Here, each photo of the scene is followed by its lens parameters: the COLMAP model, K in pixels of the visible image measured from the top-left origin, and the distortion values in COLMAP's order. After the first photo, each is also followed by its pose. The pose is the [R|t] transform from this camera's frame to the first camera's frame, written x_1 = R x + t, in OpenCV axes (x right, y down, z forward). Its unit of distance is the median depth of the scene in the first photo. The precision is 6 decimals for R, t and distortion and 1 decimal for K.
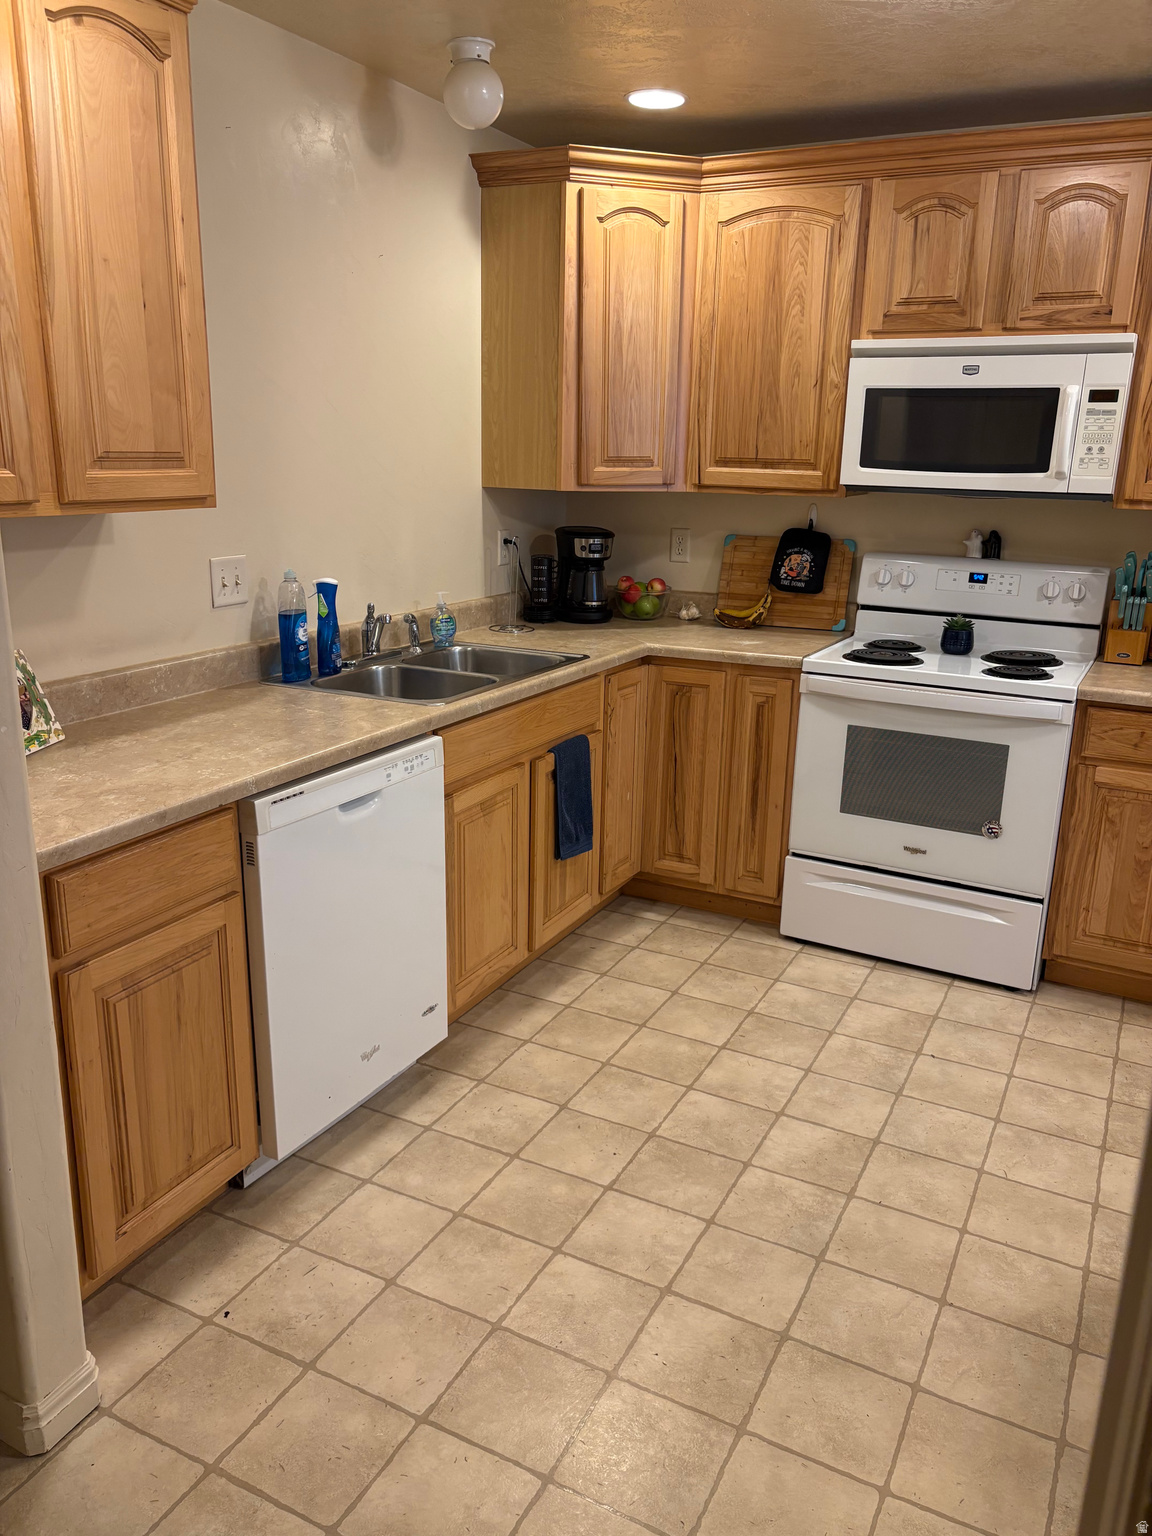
lens RADIAL K [[1159.1, 0, 574.6], [0, 1159.1, 767.2], [0, 0, 1]] dist [0.011159, -0.015210]
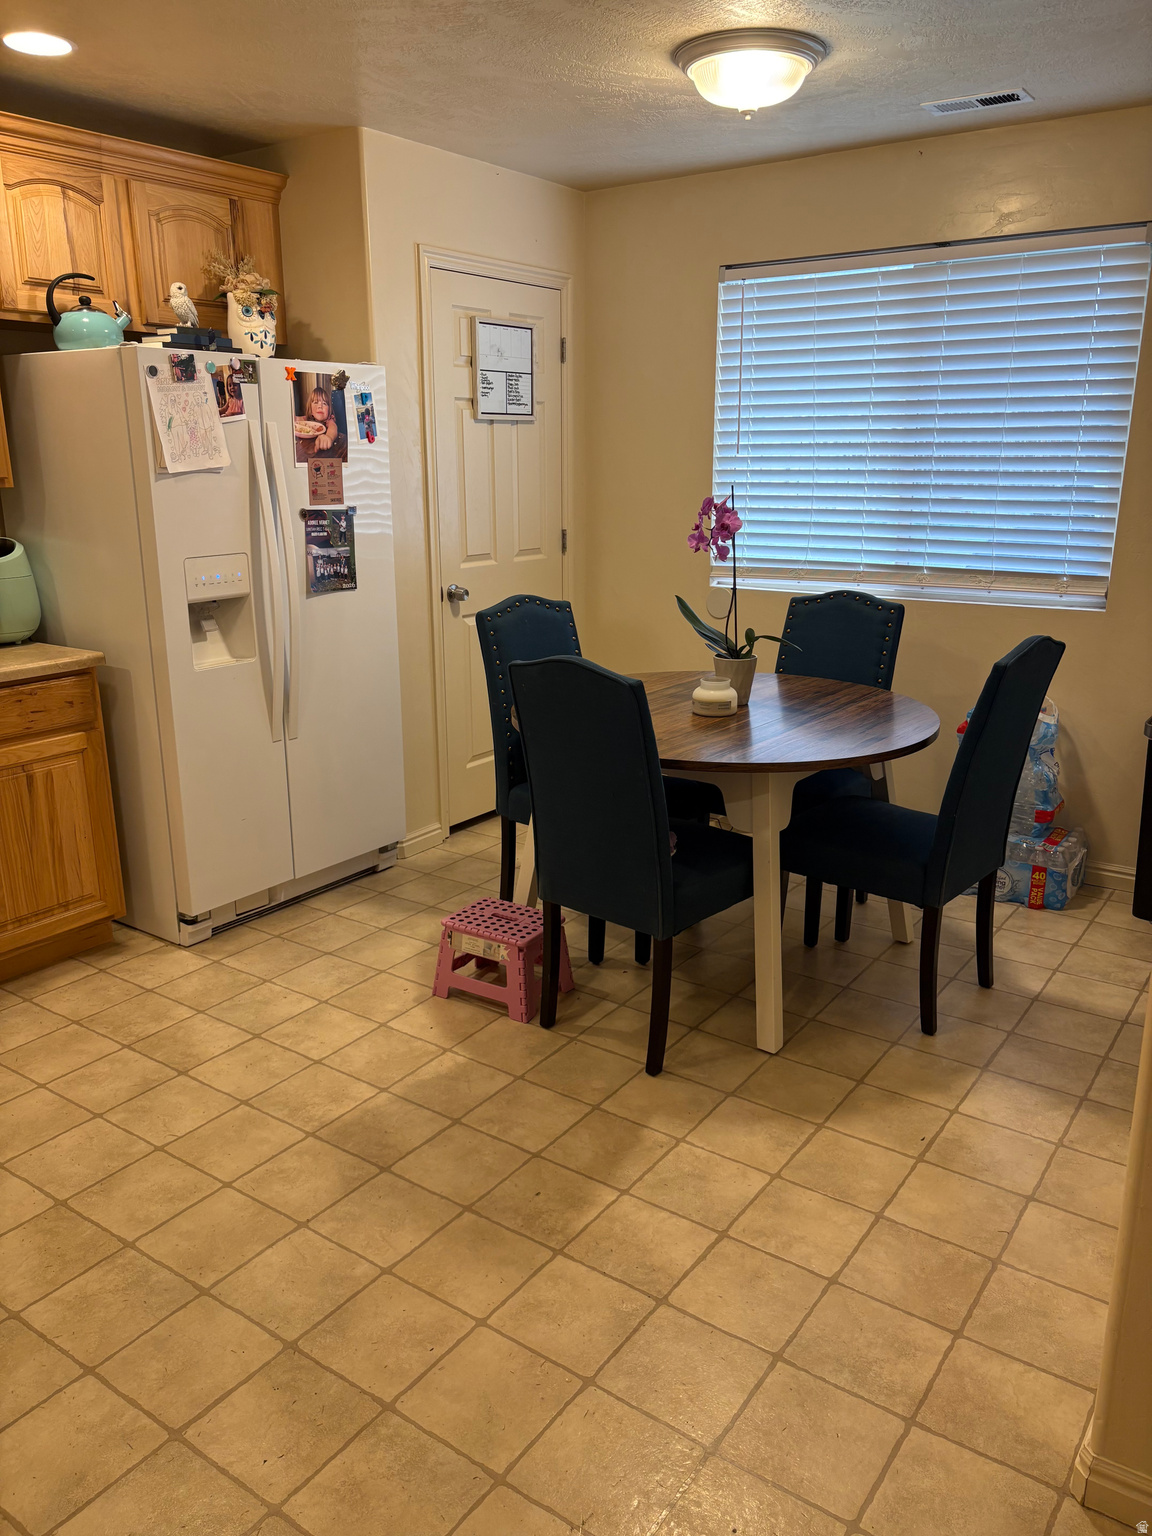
lens RADIAL K [[1159.1, 0, 571.4], [0, 1159.1, 768.3], [0, 0, 1]] dist [0.011159, -0.015210]
pose [[0.131275, -0.283394, 0.949976, -0.570417], [0.275190, 0.931025, 0.239713, -0.122807], [-0.952385, 0.229955, 0.200208, 0.477352]]
